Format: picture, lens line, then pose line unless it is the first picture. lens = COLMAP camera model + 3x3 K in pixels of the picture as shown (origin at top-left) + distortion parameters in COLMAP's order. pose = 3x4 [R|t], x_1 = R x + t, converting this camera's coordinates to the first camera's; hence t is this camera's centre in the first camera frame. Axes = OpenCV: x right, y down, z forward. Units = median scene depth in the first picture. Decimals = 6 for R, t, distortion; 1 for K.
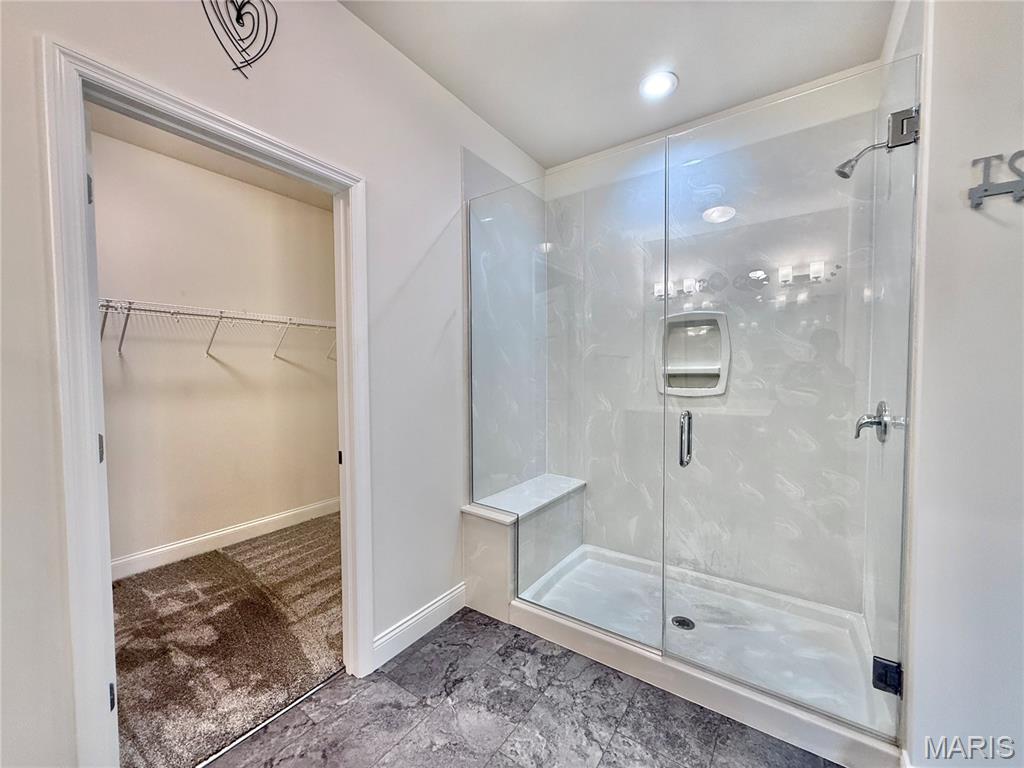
lens RADIAL K [[412.5, 0, 507.6], [0, 412.5, 387.0], [0, 0, 1]] dist [-0.000380, -0.000280]
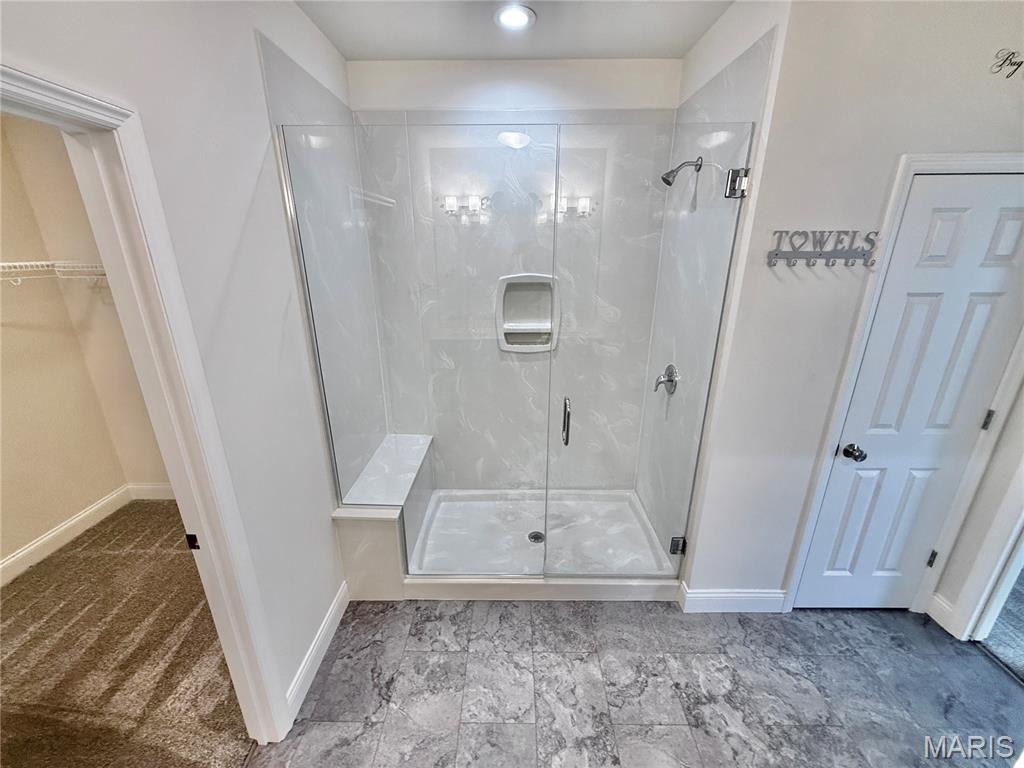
lens RADIAL K [[412.5, 0, 508.9], [0, 412.5, 385.8], [0, 0, 1]] dist [-0.000380, -0.000280]
pose [[0.818593, -0.182663, 0.544555, -0.278300], [0.017420, 0.955543, 0.294336, -0.275847], [-0.574110, -0.231456, 0.785383, 0.169790]]
